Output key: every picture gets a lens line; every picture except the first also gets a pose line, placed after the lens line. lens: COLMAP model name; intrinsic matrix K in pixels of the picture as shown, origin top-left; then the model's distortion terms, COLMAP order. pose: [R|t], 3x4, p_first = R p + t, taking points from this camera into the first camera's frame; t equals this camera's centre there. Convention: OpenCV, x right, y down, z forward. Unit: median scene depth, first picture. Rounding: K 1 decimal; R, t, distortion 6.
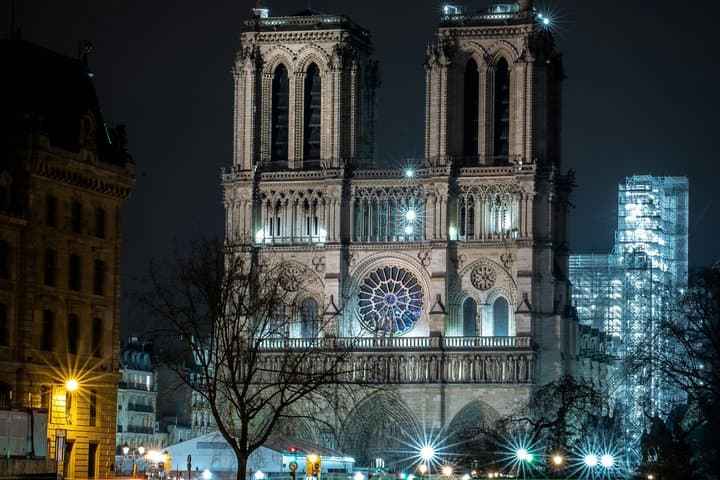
lens RADIAL K [[2943.4, 0, 360.0], [0, 2943.4, 240.0], [0, 0, 1]] dist [1.353371, -0.020212]
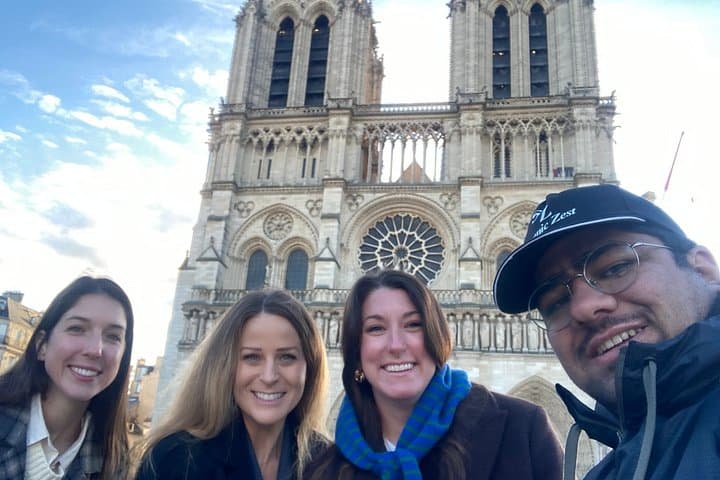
lens RADIAL K [[673.9, 0, 360.0], [0, 673.9, 240.0], [0, 0, 1]] dist [0.106006, -0.262136]
pose [[0.993946, 0.083649, 0.071235, -0.013941], [-0.060774, 0.958715, -0.277798, 0.068051], [-0.091531, 0.271787, 0.957995, 0.825729]]
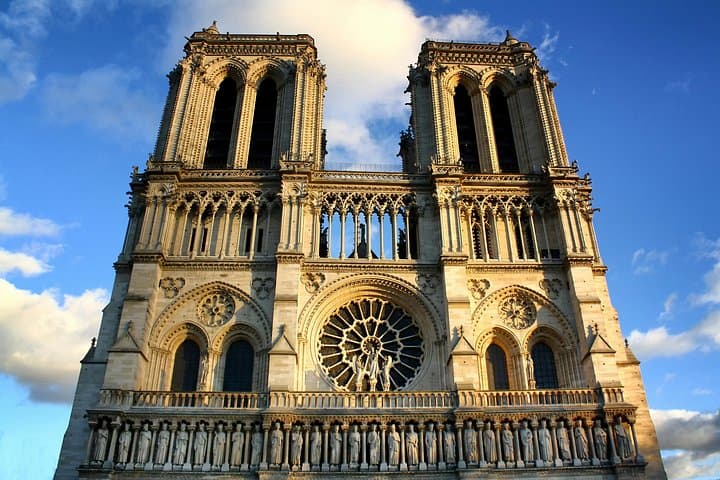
lens RADIAL K [[629.3, 0, 377.2], [0, 629.3, 238.3], [0, 0, 1]] dist [-0.157024, 0.134769]
pose [[0.951216, 0.138831, 0.275526, -0.029590], [-0.003800, 0.898243, -0.439483, 0.059380], [-0.308503, 0.416996, 0.854950, 0.872296]]
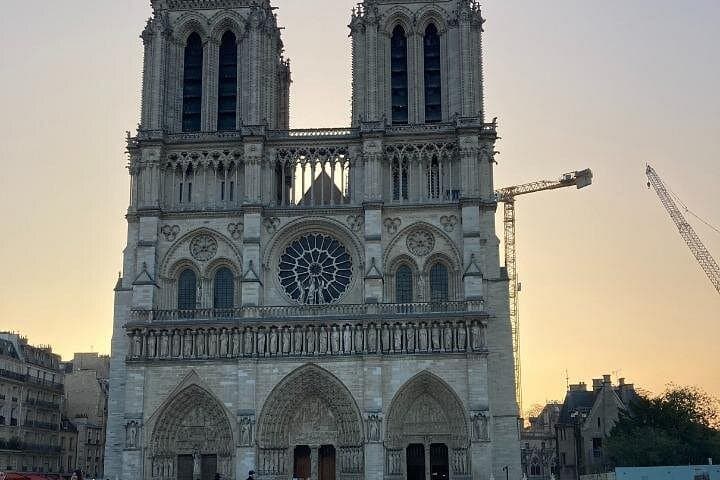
lens RADIAL K [[791.0, 0, 362.1], [0, 791.0, 321.9], [0, 0, 1]] dist [0.245479, -0.935502]
pose [[0.980668, 0.017359, 0.194908, -0.023201], [0.001788, 0.995221, -0.097630, 0.060542], [-0.195671, 0.096091, 0.975950, 0.758026]]
